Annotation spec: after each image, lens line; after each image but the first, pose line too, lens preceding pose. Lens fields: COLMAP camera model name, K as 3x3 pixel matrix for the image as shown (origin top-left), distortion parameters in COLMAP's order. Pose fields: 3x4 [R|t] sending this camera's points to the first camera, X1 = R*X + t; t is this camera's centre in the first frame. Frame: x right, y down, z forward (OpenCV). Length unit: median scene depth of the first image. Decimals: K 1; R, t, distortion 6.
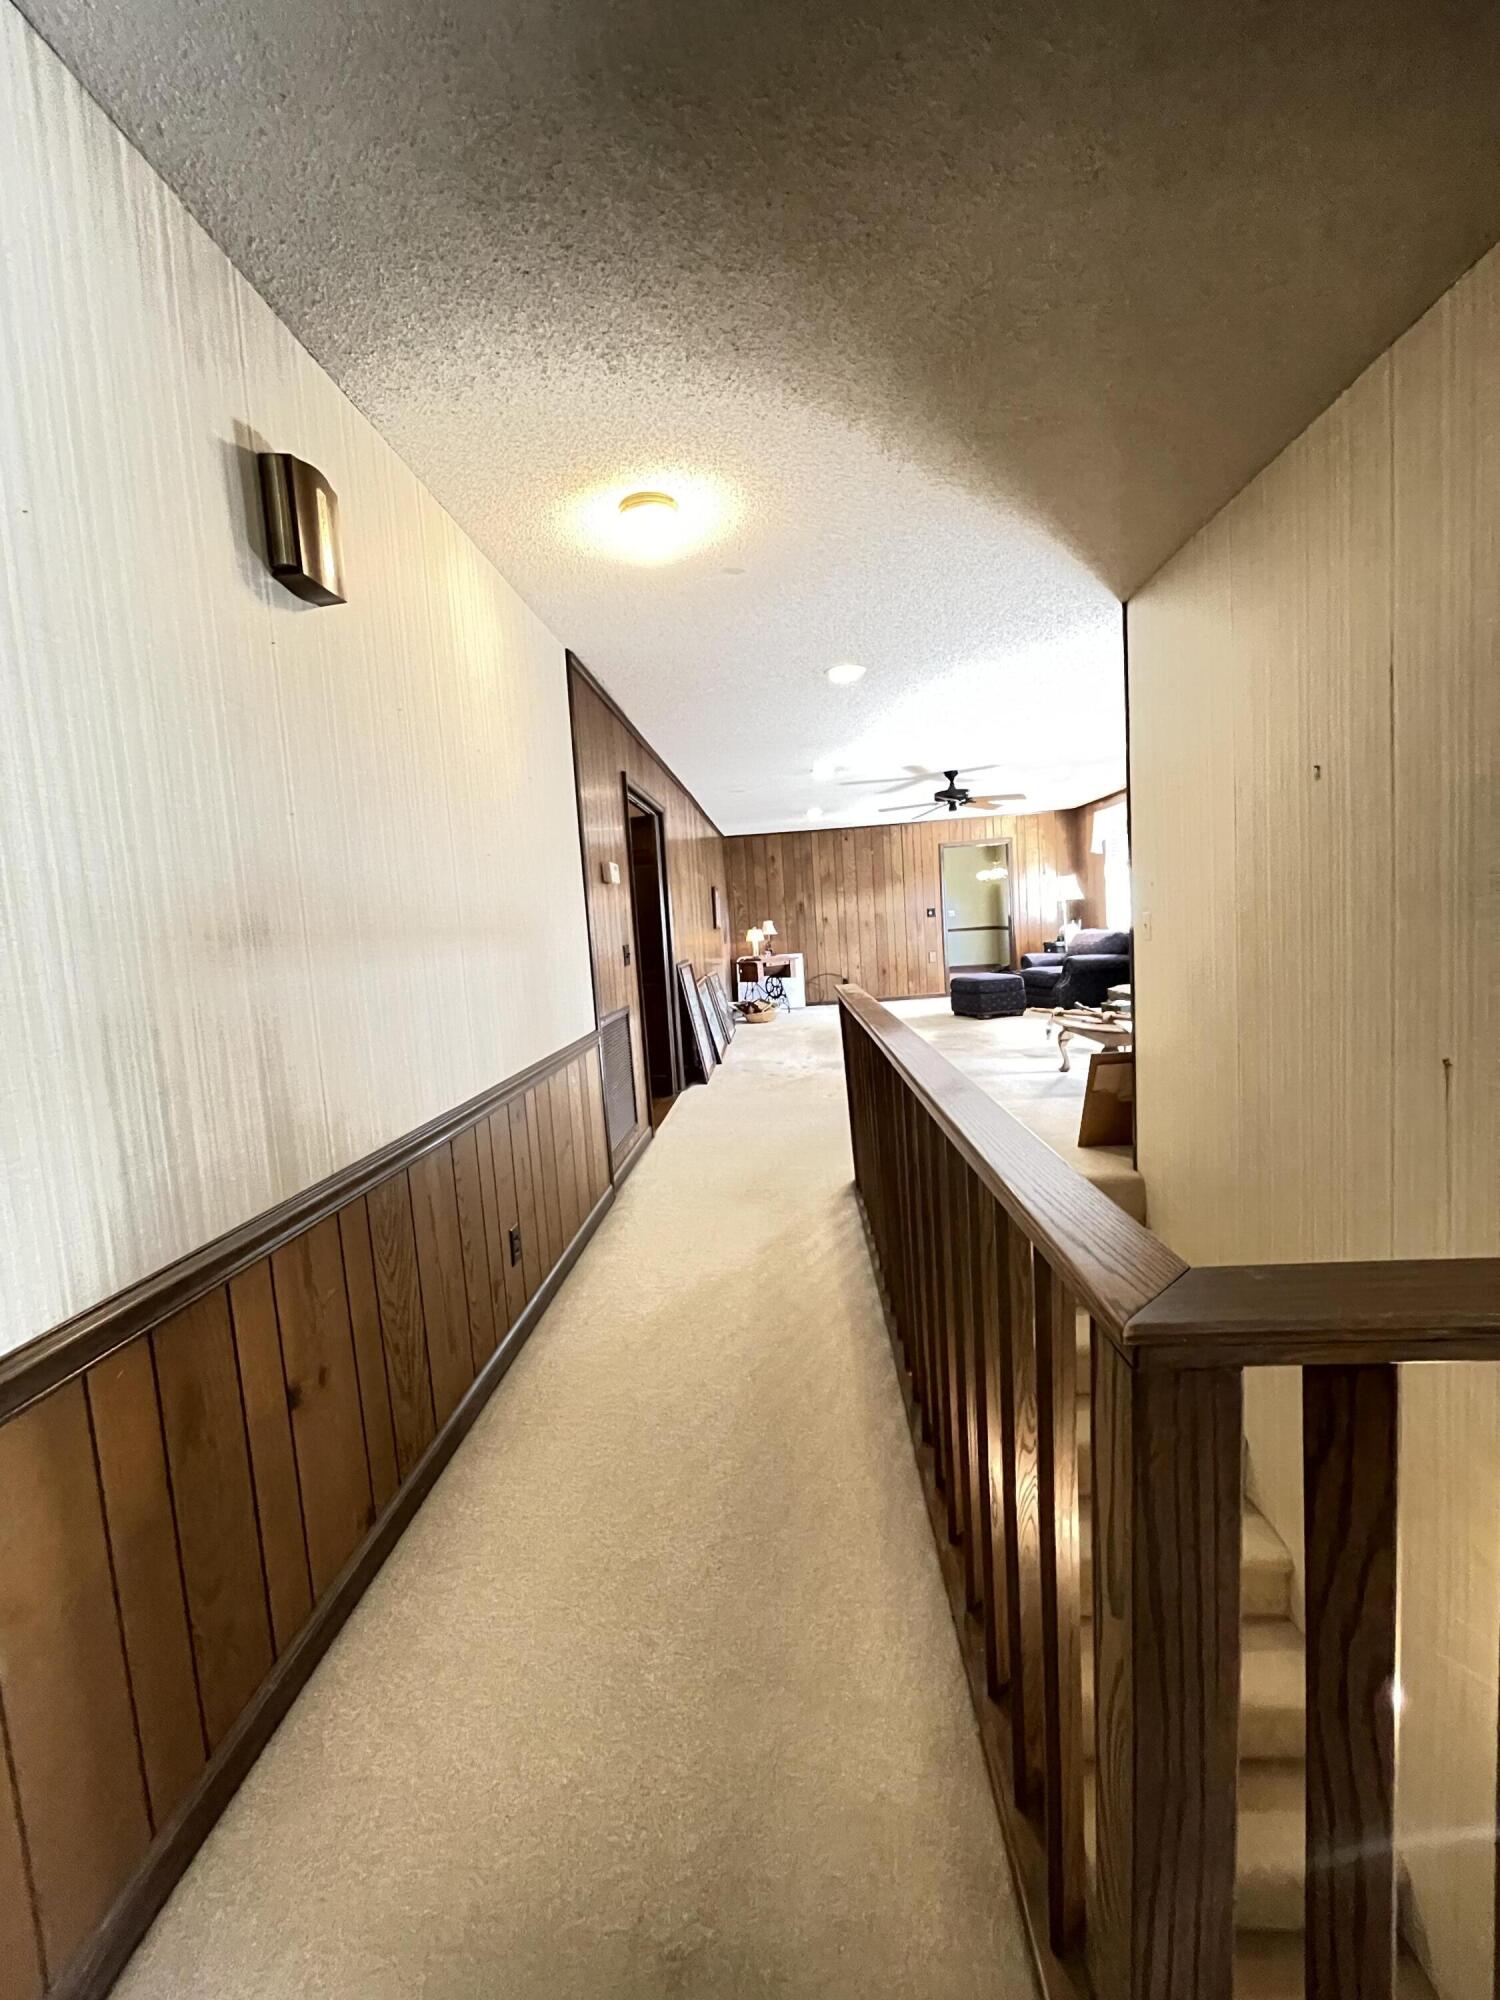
lens RADIAL K [[810.3, 0, 750.0], [0, 810.3, 1000.0], [0, 0, 1]] dist [0.001657, -0.003643]
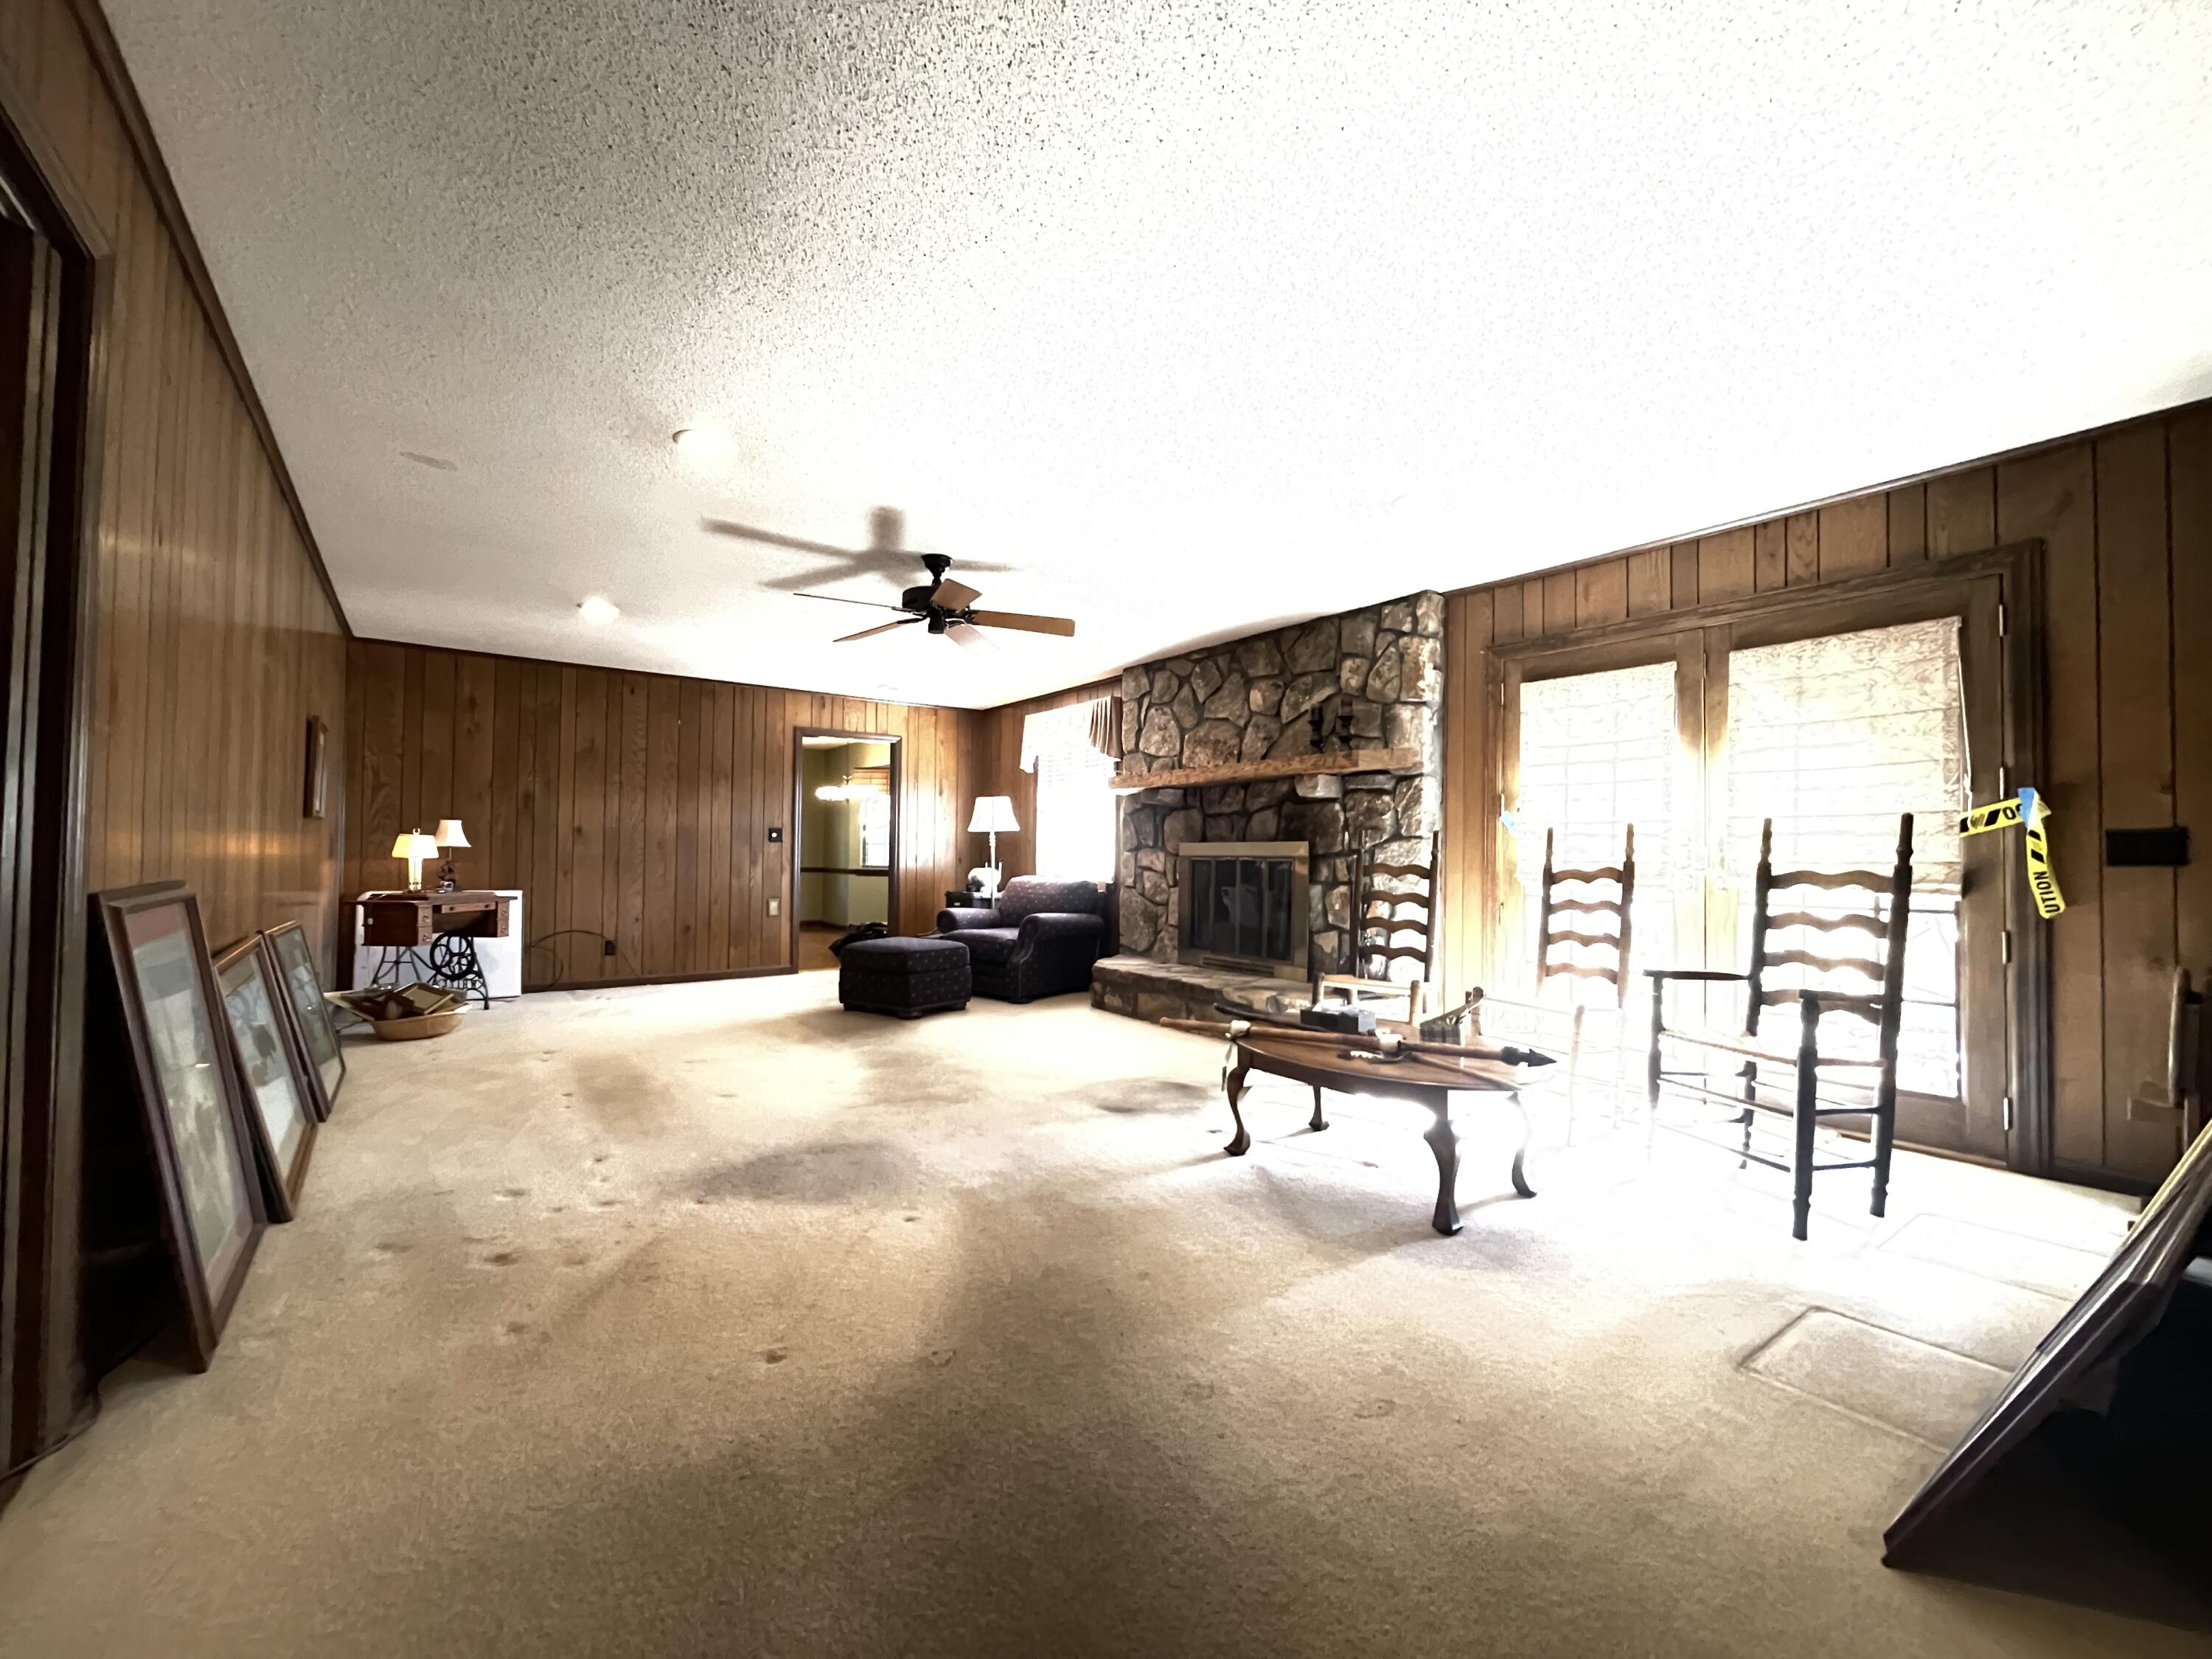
lens RADIAL K [[896.2, 0, 1107.9], [0, 896.2, 839.2], [0, 0, 1]] dist [0.001657, -0.003643]
pose [[0.767965, 0.087287, 0.634516, -0.015583], [-0.001272, 0.990876, -0.134770, -0.013679], [-0.640490, 0.102692, 0.761069, 0.340863]]
